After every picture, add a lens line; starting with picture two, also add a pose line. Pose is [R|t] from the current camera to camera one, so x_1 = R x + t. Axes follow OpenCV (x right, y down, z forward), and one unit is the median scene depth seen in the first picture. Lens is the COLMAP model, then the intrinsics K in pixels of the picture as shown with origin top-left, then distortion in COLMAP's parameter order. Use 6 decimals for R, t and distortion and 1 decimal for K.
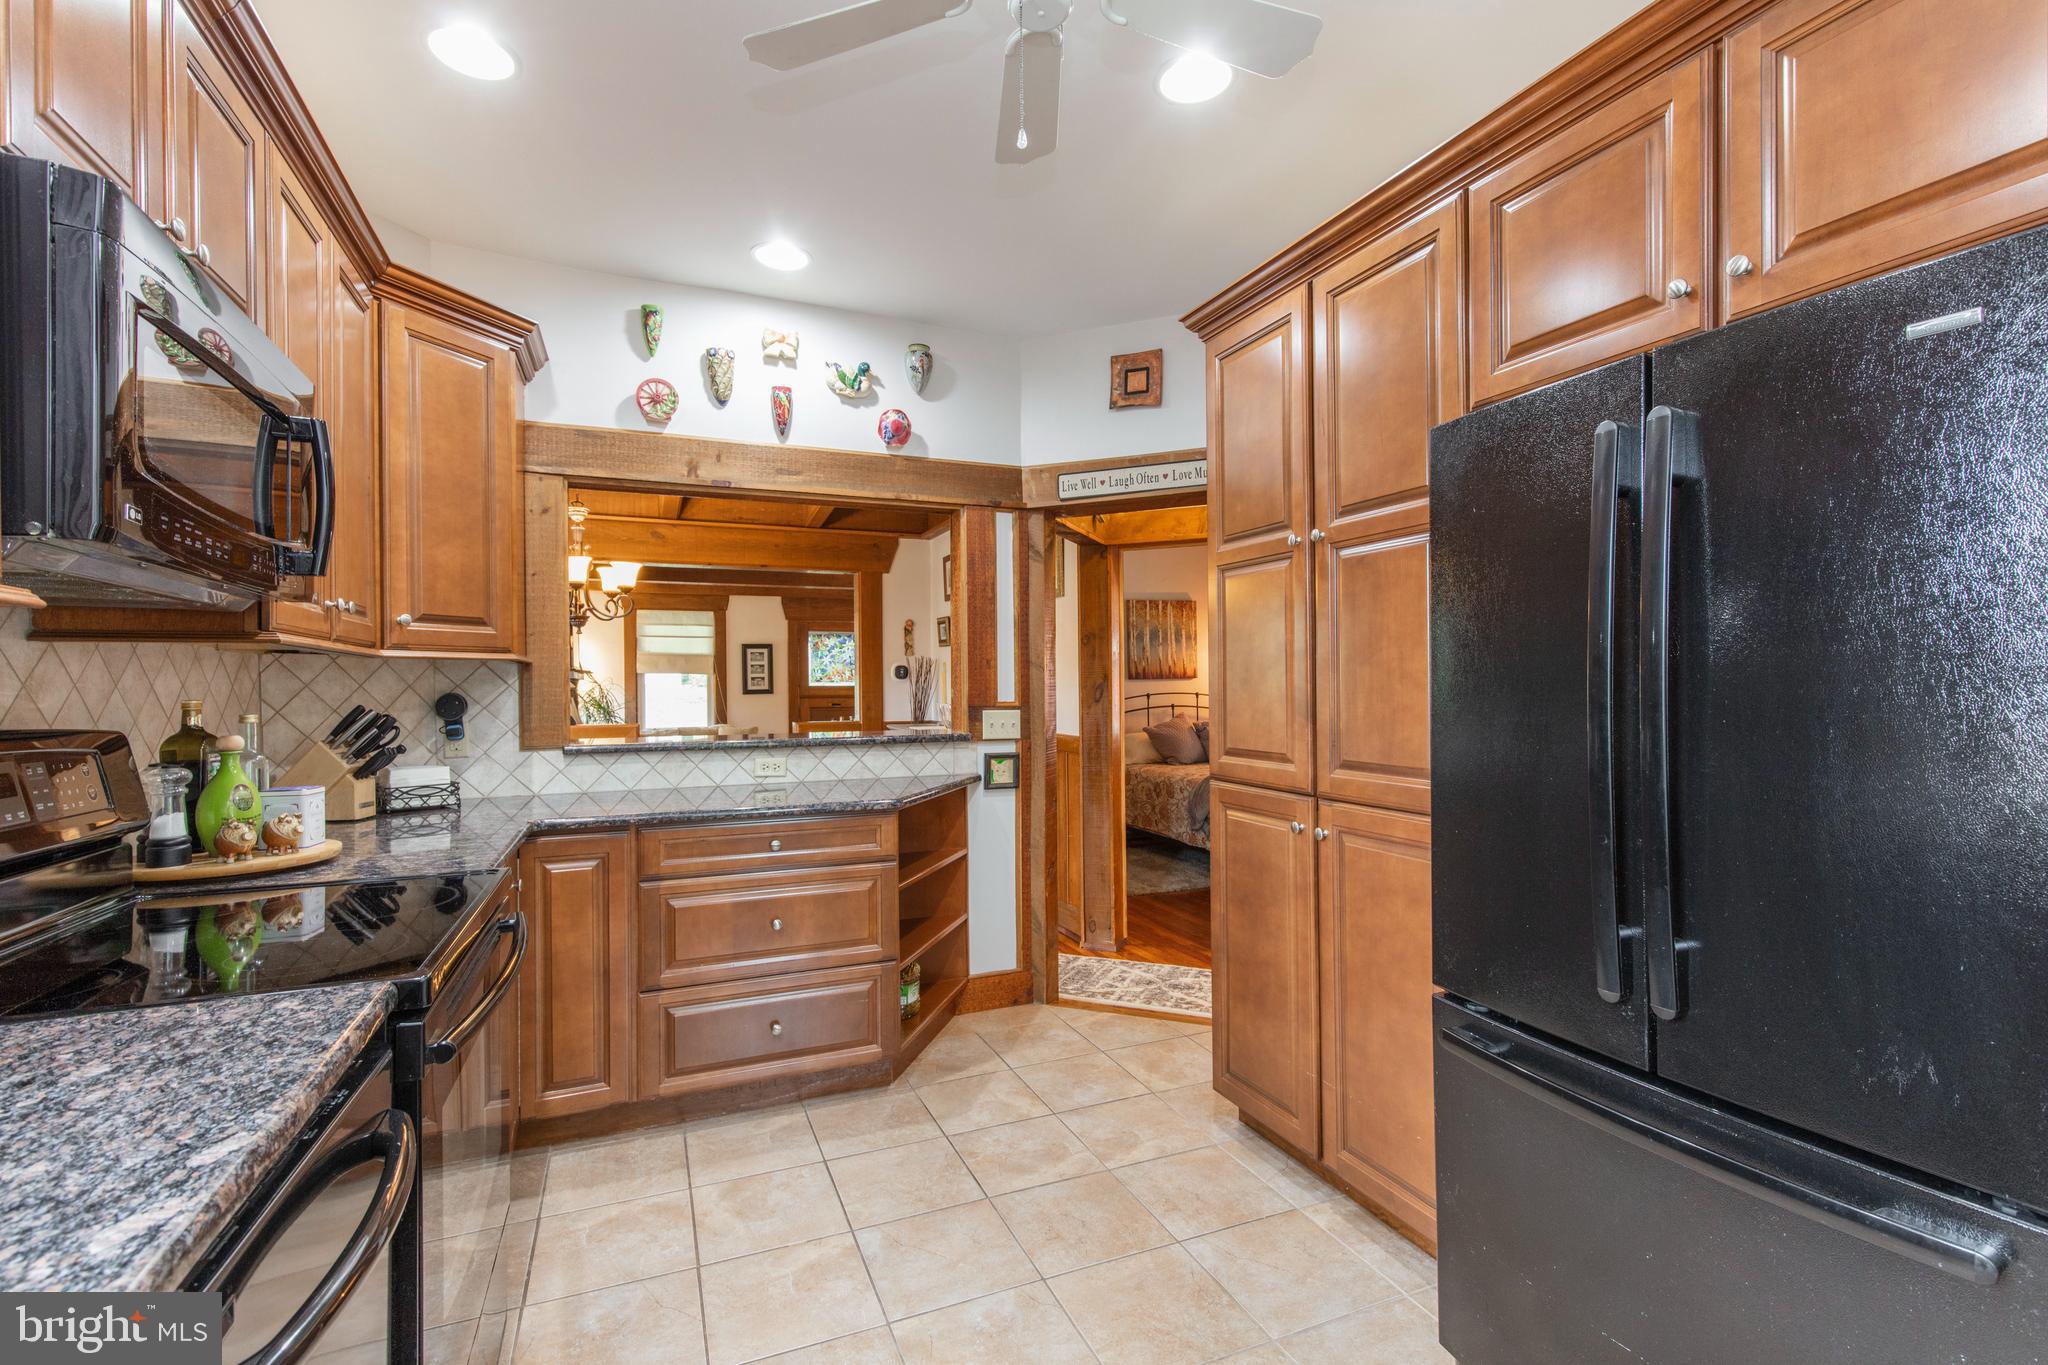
lens RADIAL K [[920.6, 0, 1033.3], [0, 920.6, 685.5], [0, 0, 1]] dist [0.008988, -0.001348]
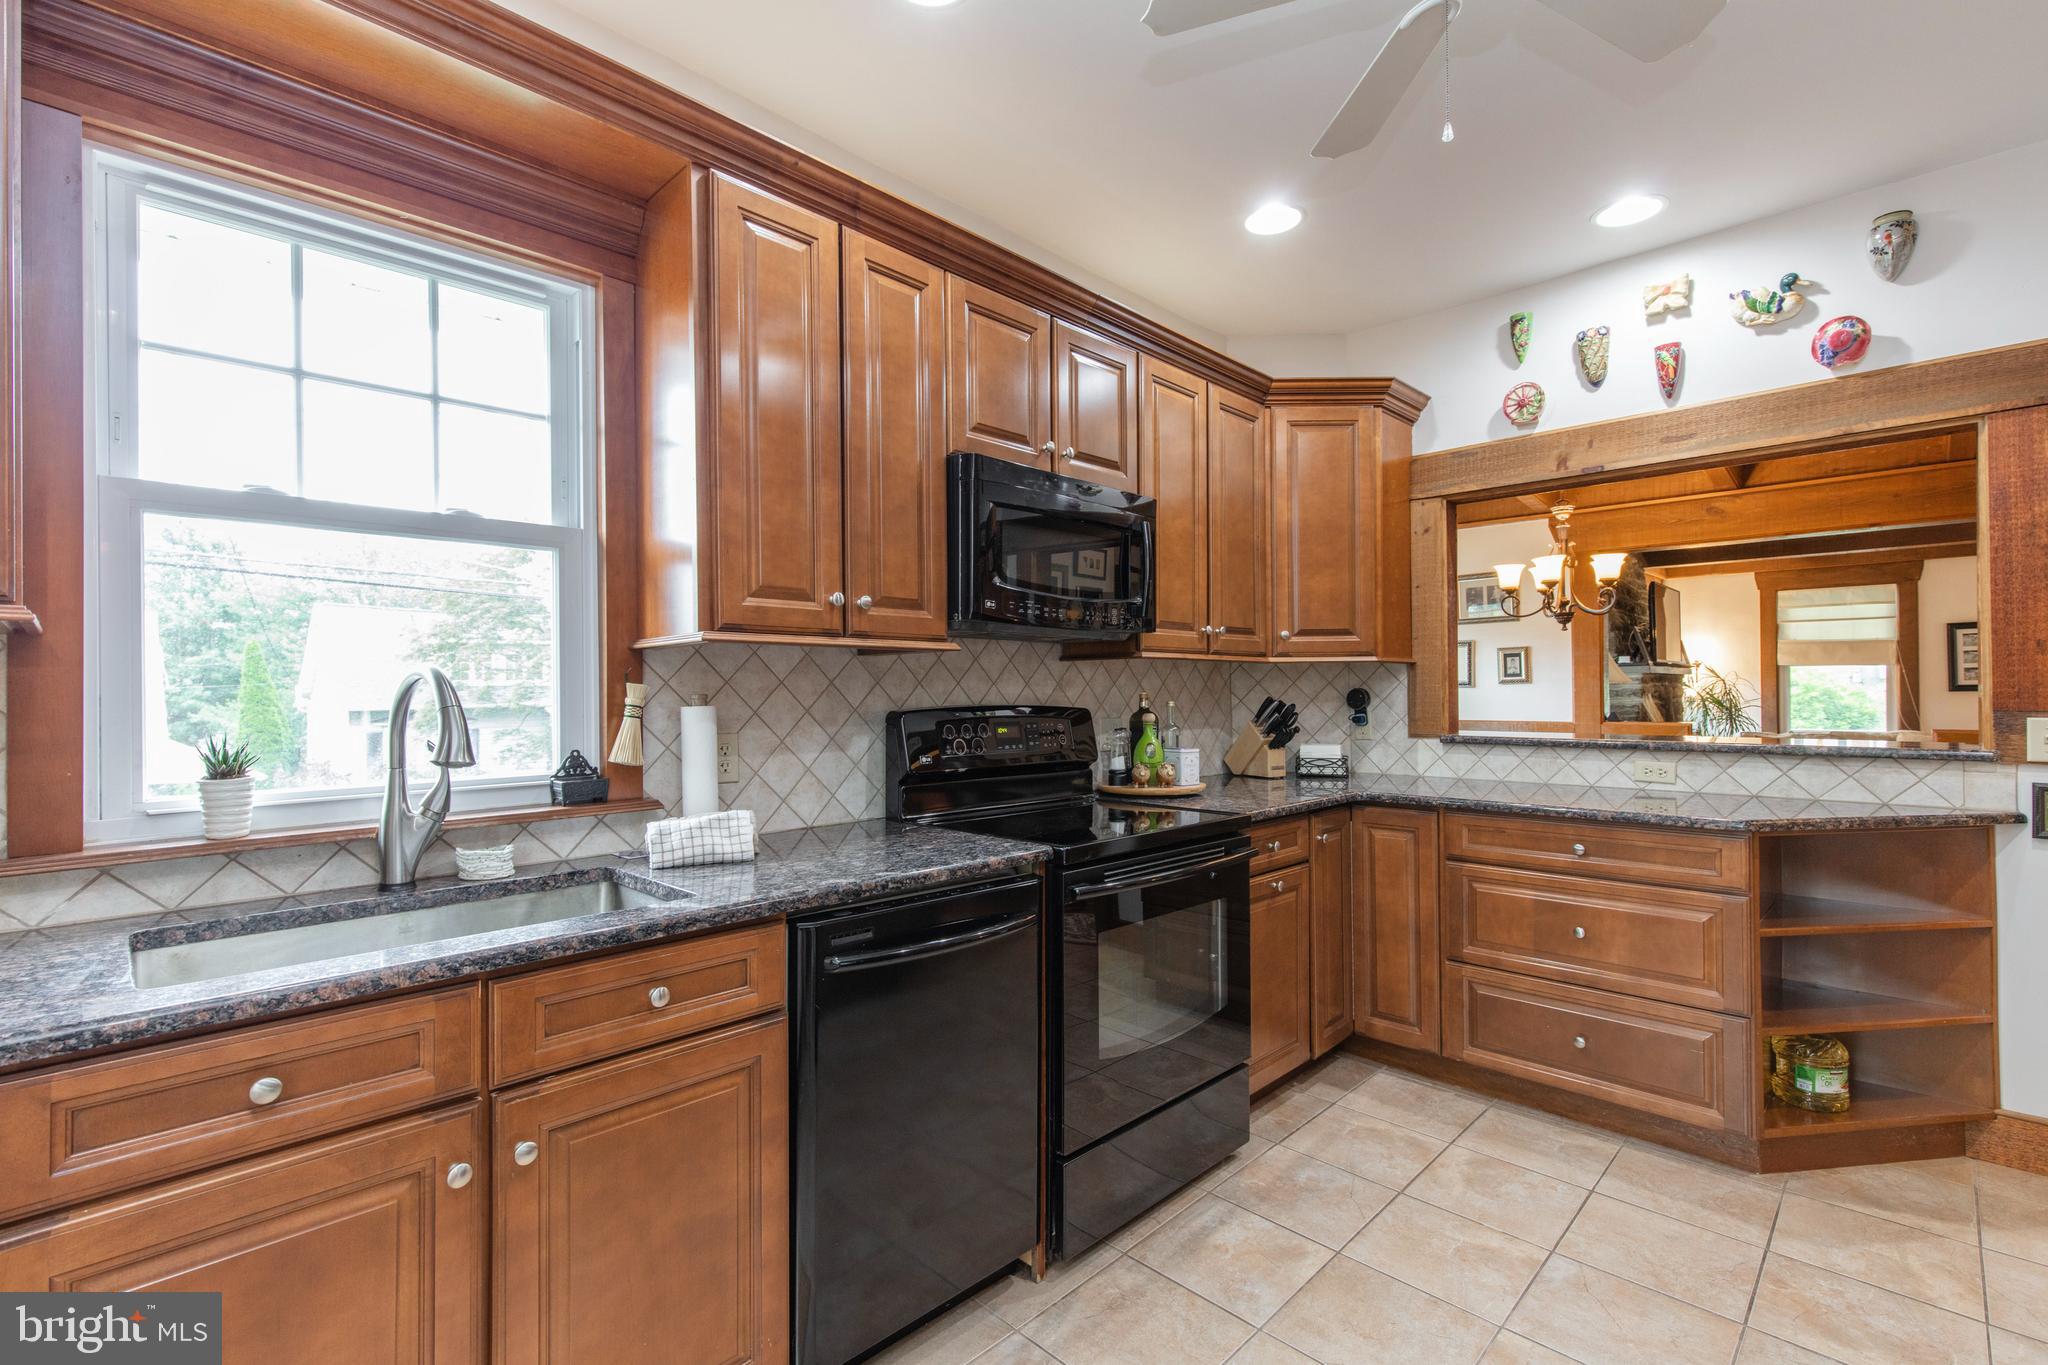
lens RADIAL K [[920.6, 0, 1016.1], [0, 920.6, 685.9], [0, 0, 1]] dist [0.008988, -0.001348]
pose [[0.373645, 0.000578, -0.927572, 0.358840], [0.004931, 0.999984, 0.002610, -0.000671], [0.927559, -0.005549, 0.373636, 0.095624]]
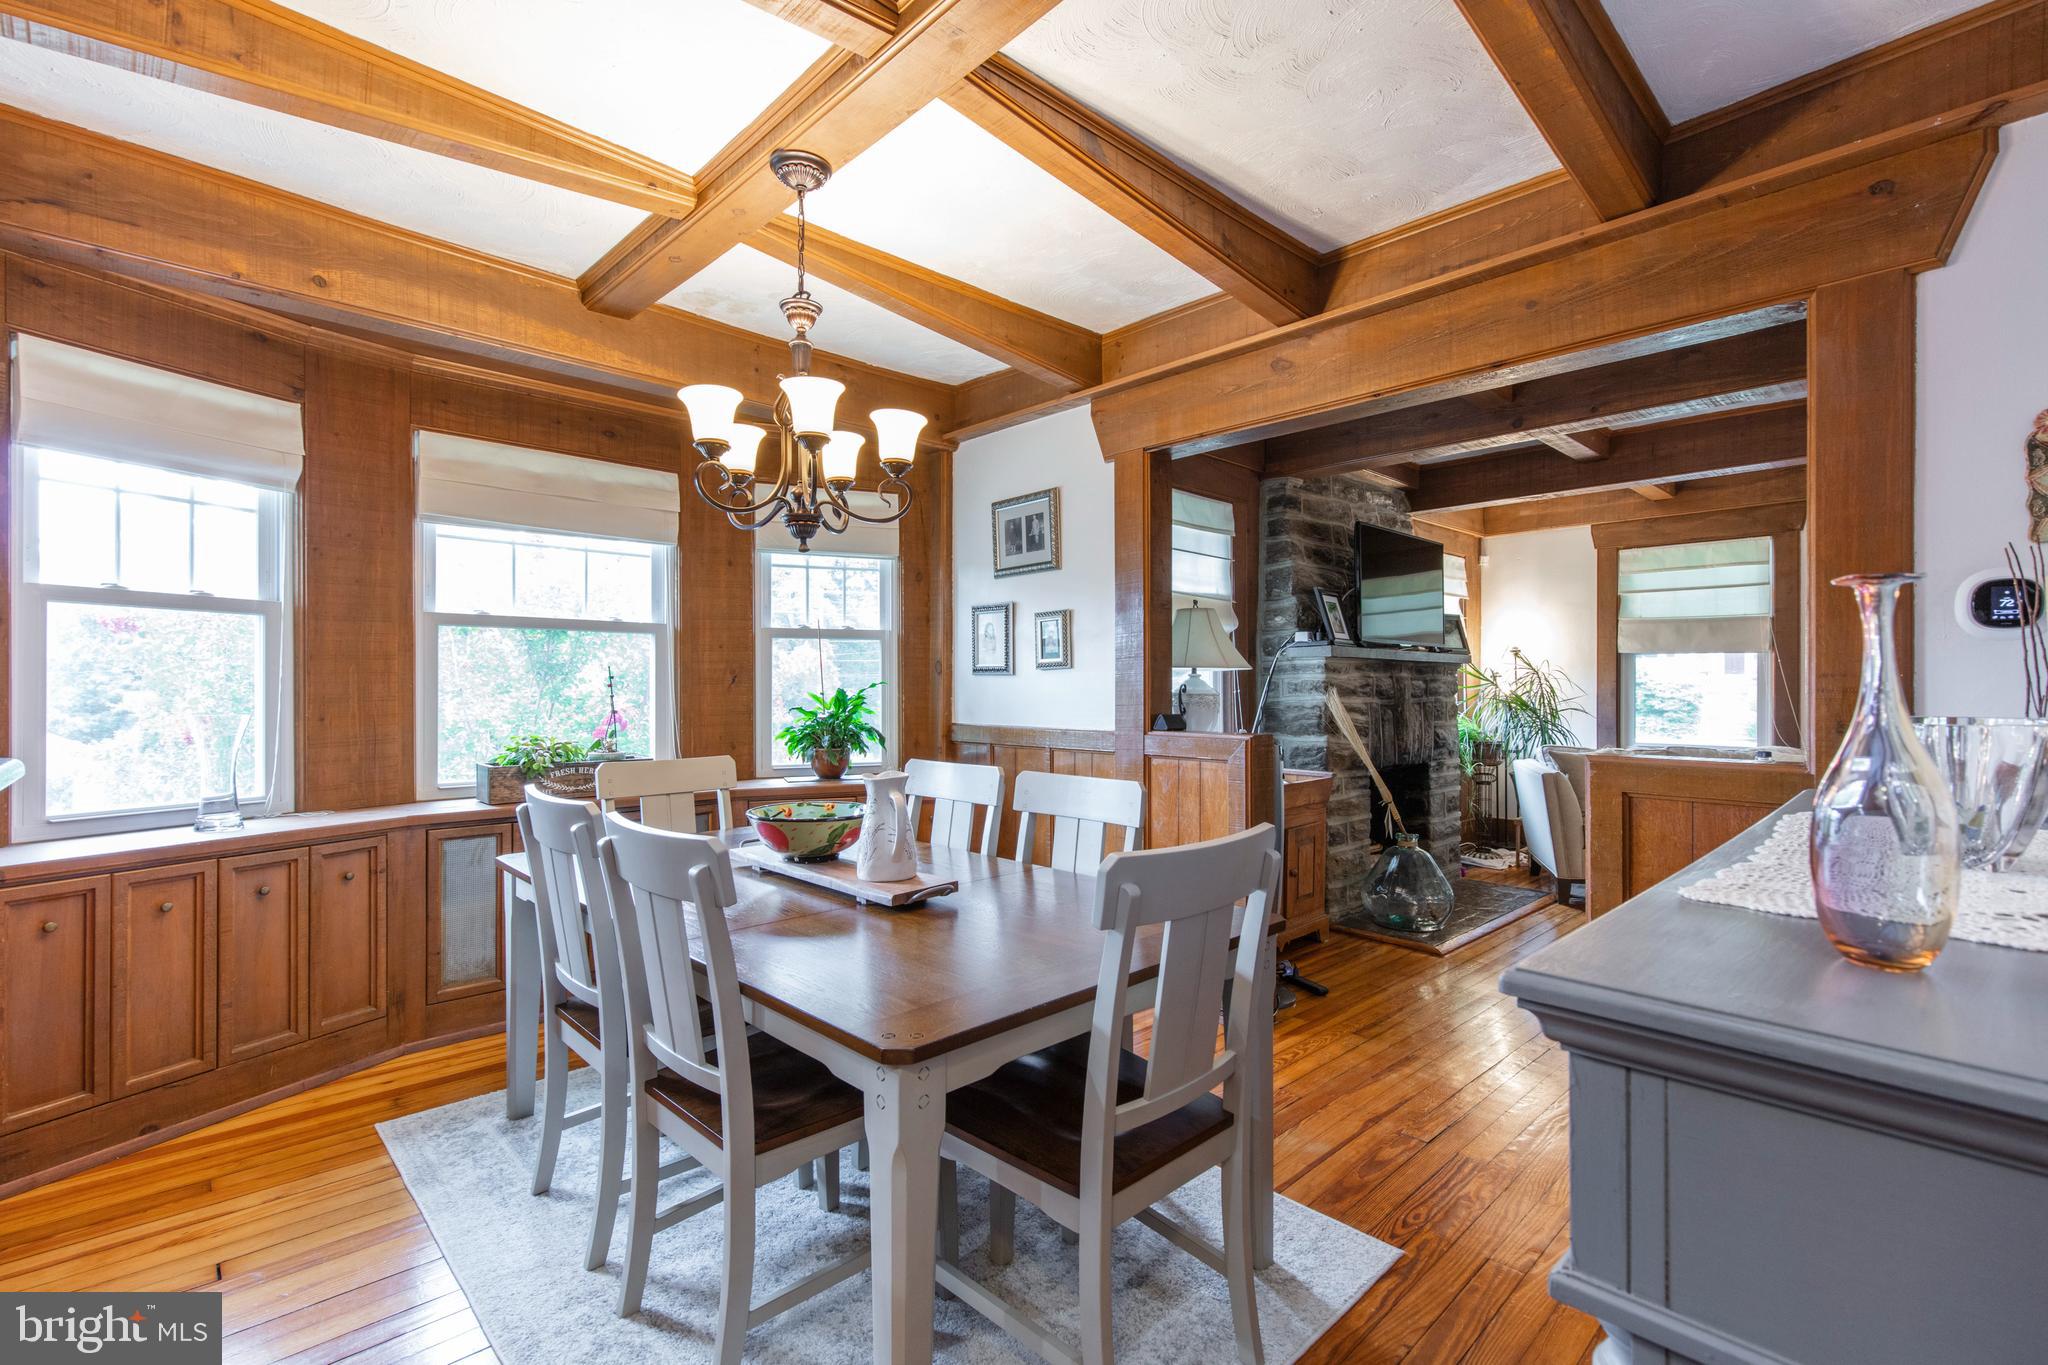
lens RADIAL K [[920.6, 0, 1028.4], [0, 920.6, 689.4], [0, 0, 1]] dist [0.008988, -0.001348]
pose [[0.341836, 0.009944, -0.939707, 0.043721], [-0.003450, 0.999951, 0.009326, 0.021321], [0.939753, 0.000054, 0.341854, 1.503307]]
